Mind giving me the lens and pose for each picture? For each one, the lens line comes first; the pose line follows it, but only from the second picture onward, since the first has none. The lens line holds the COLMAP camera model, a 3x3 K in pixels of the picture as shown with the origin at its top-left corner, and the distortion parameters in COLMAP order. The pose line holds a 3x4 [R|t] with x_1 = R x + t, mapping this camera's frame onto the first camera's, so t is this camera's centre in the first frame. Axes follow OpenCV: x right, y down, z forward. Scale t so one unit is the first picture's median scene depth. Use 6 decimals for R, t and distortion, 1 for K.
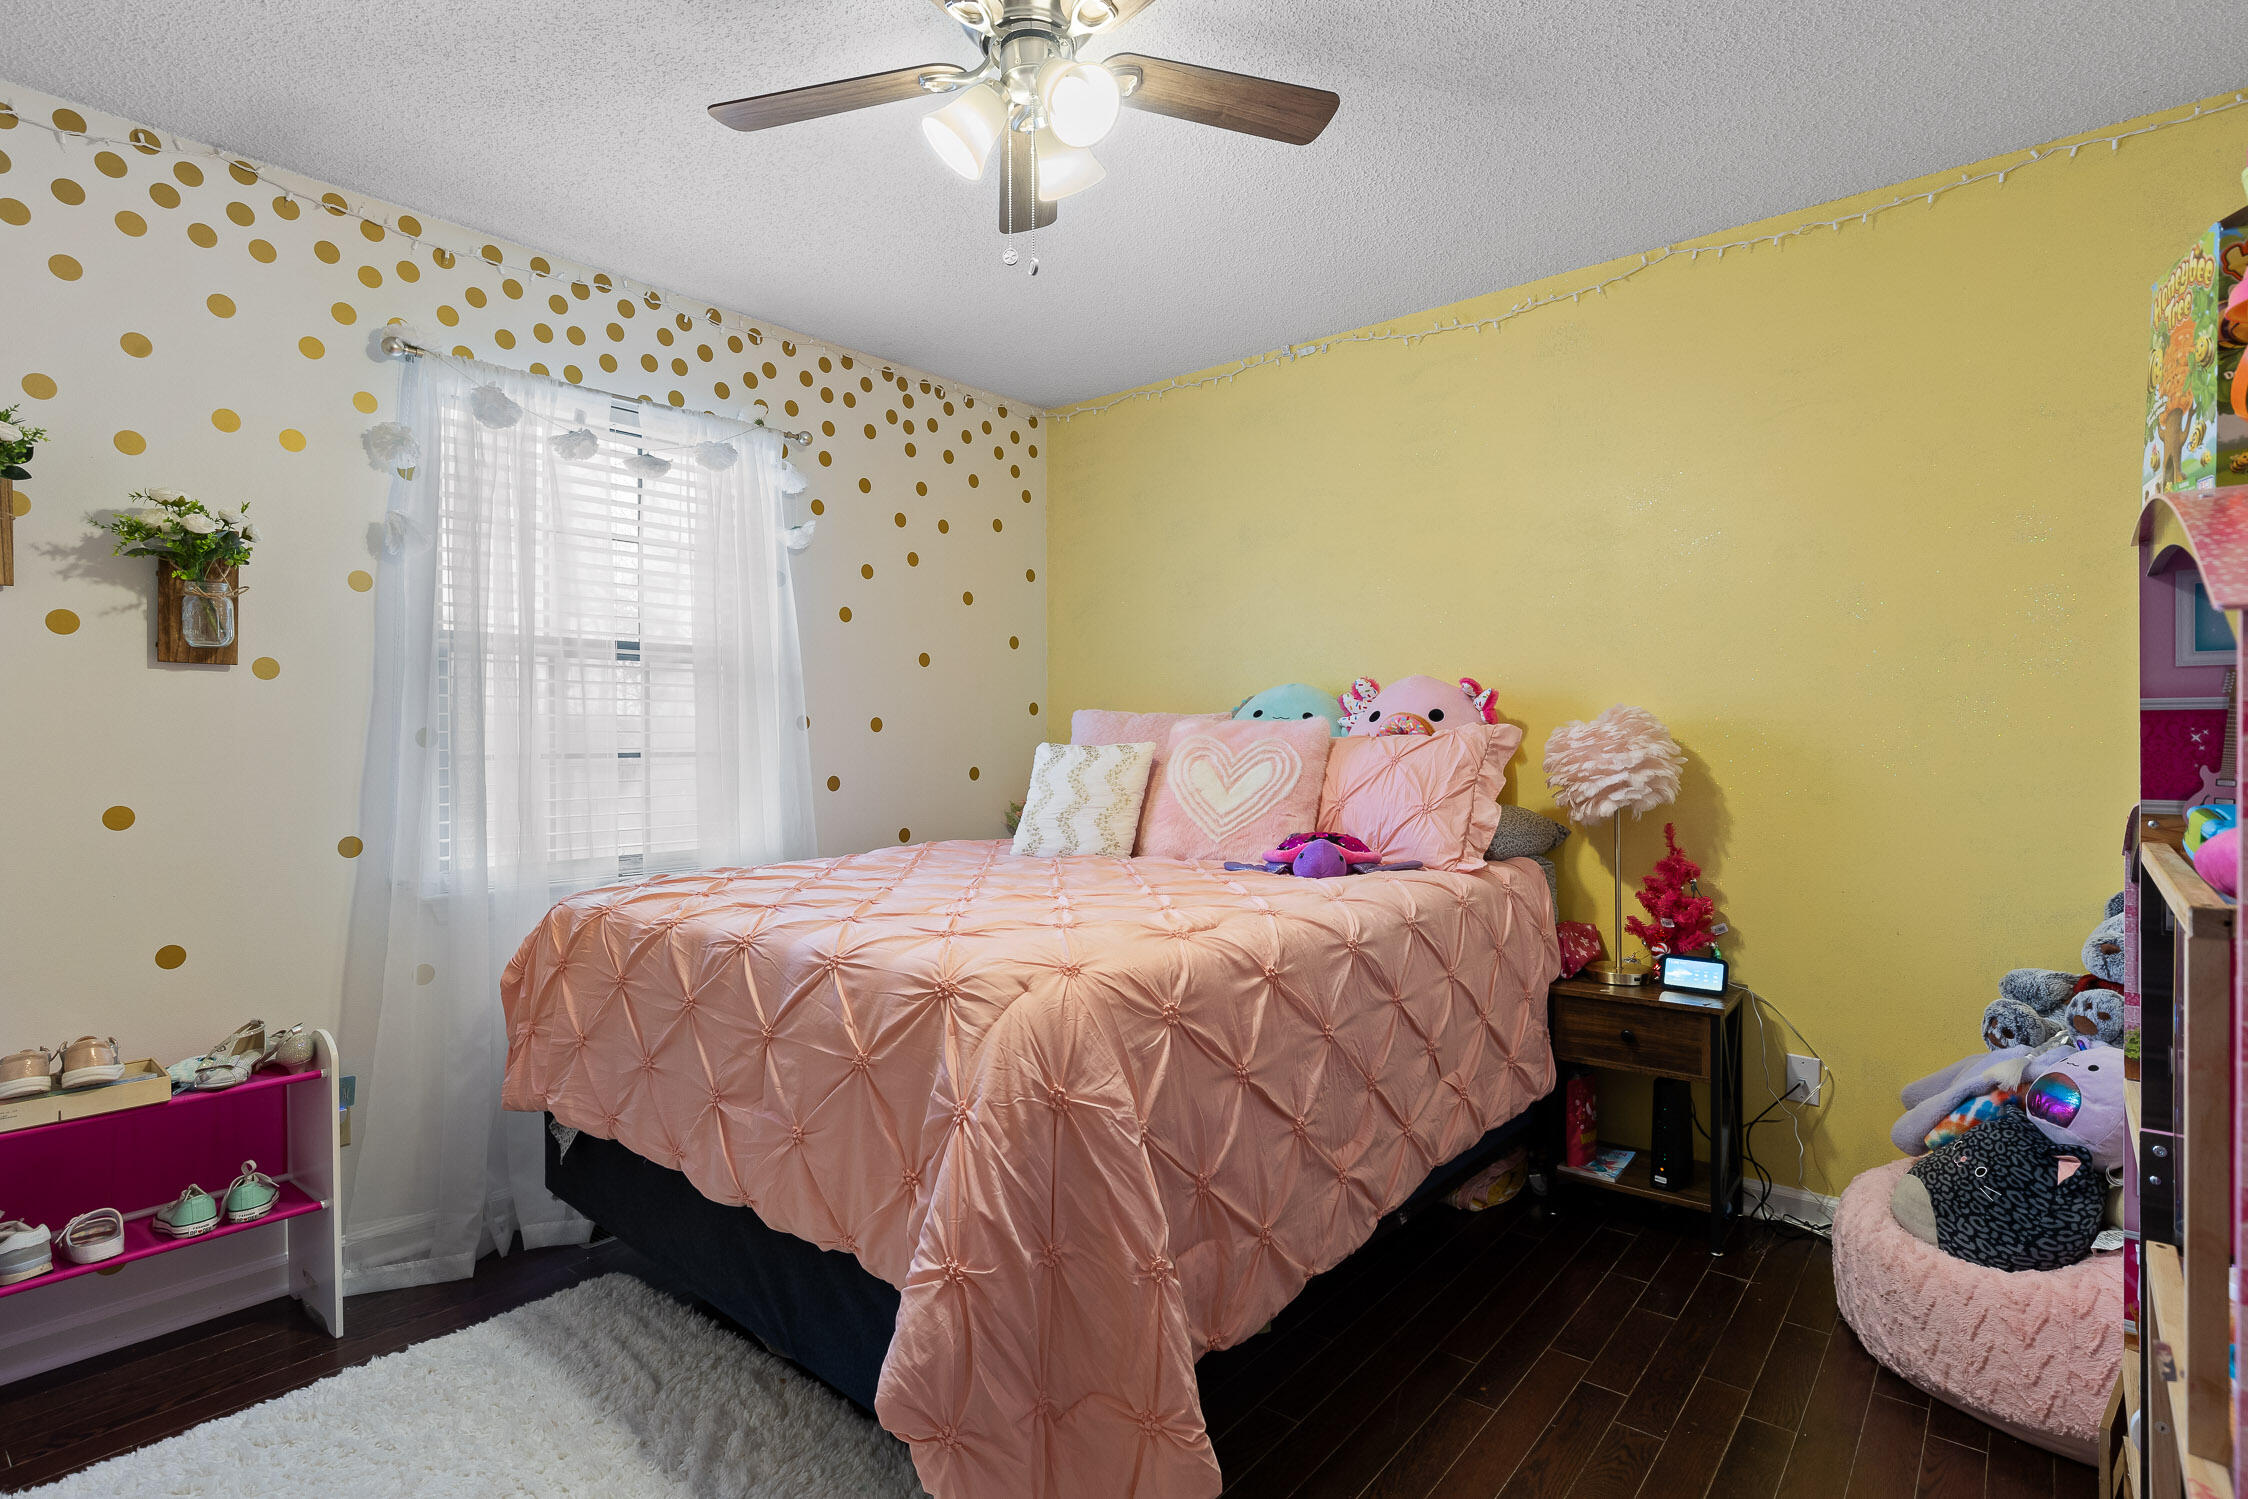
lens RADIAL K [[1110.5, 0, 1116.3], [0, 1110.5, 700.7], [0, 0, 1]] dist [0.000561, 0.000479]
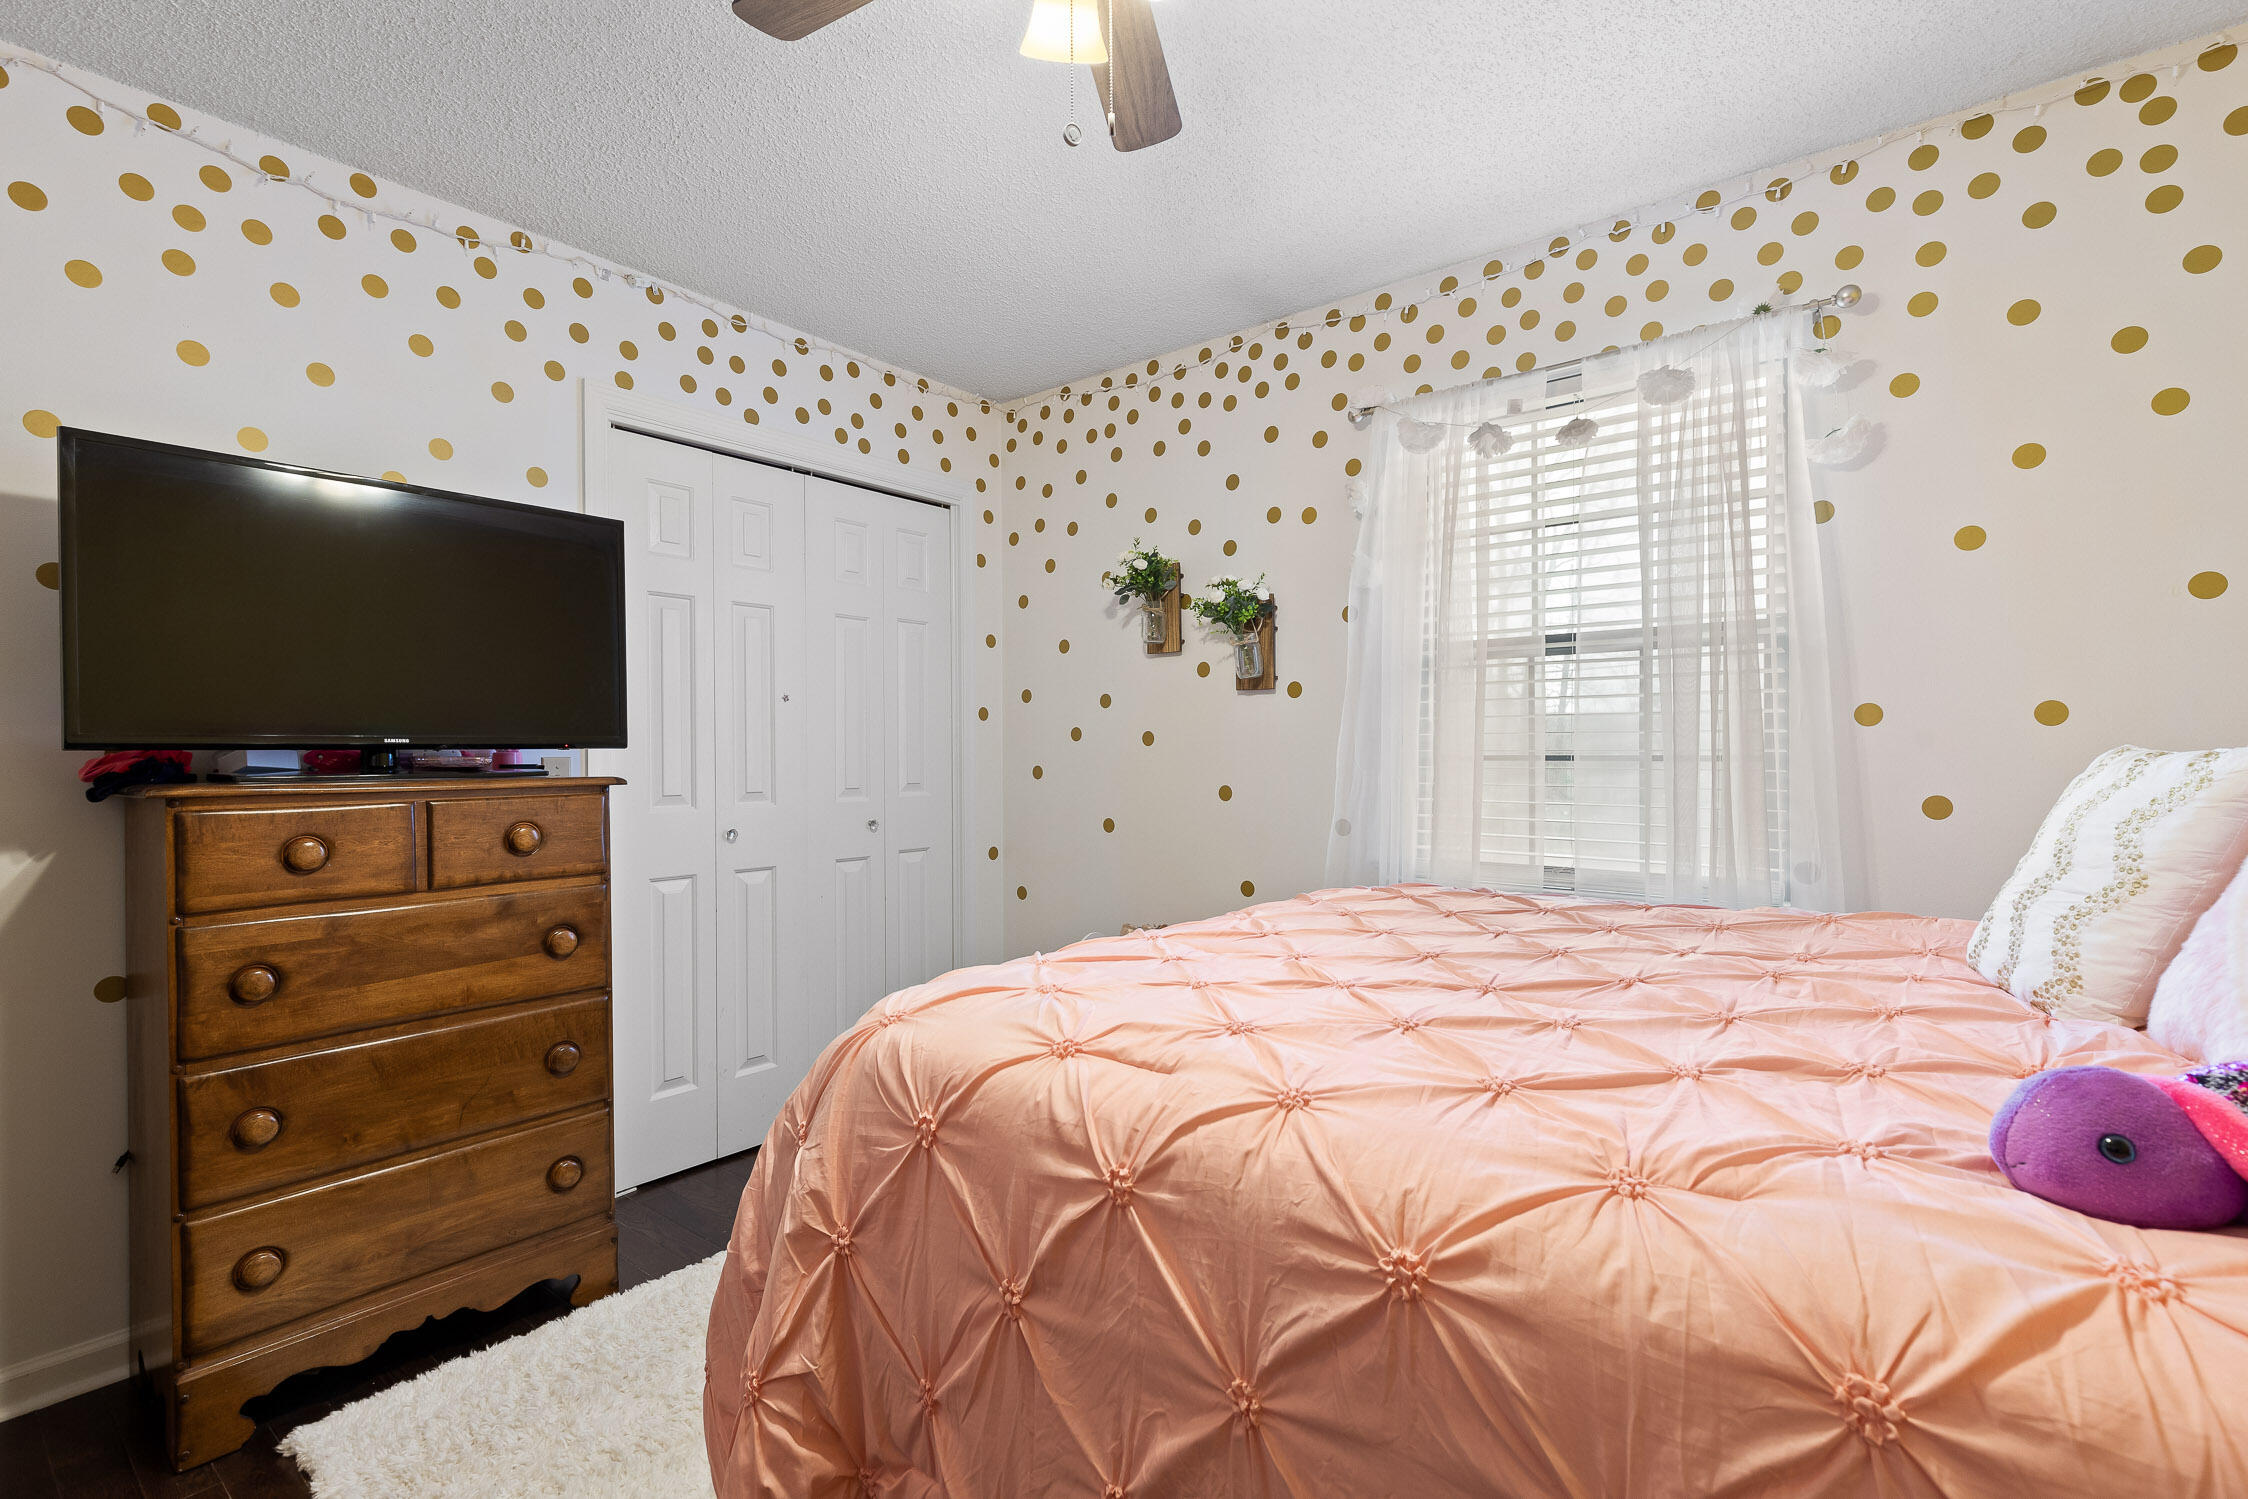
lens RADIAL K [[1027.0, 0, 1109.0], [0, 1027.0, 732.8], [0, 0, 1]] dist [0.007525, -0.001230]
pose [[0.016468, -0.006575, -0.999843, 0.401548], [0.042788, 0.999067, -0.005865, 0.017488], [0.998948, -0.042685, 0.016734, 0.619227]]
